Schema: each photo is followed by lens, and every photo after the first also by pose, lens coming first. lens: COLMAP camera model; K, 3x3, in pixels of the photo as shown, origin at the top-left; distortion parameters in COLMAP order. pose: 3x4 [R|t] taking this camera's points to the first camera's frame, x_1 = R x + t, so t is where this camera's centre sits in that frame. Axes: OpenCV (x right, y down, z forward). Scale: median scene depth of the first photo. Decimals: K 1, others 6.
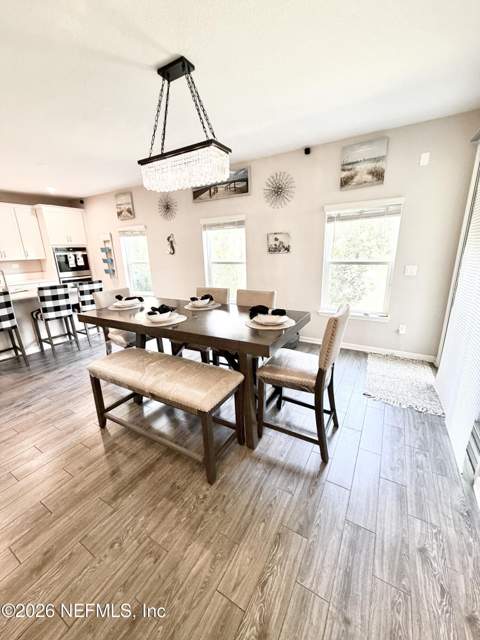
lens RADIAL K [[255.0, 0, 240.0], [0, 255.0, 318.2], [0, 0, 1]] dist [0.002166, -0.000276]
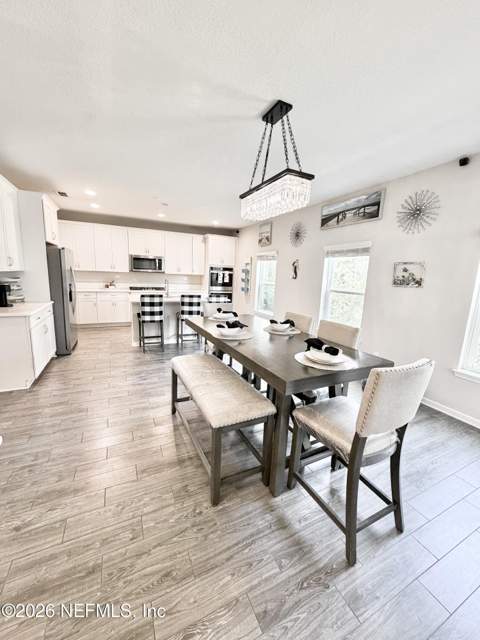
lens RADIAL K [[255.0, 0, 240.3], [0, 255.0, 318.4], [0, 0, 1]] dist [0.002166, -0.000276]
pose [[0.832558, 0.159296, -0.530539, 0.168784], [-0.209827, 0.977079, -0.035903, -0.016830], [0.512659, 0.141213, 0.846900, 0.054537]]
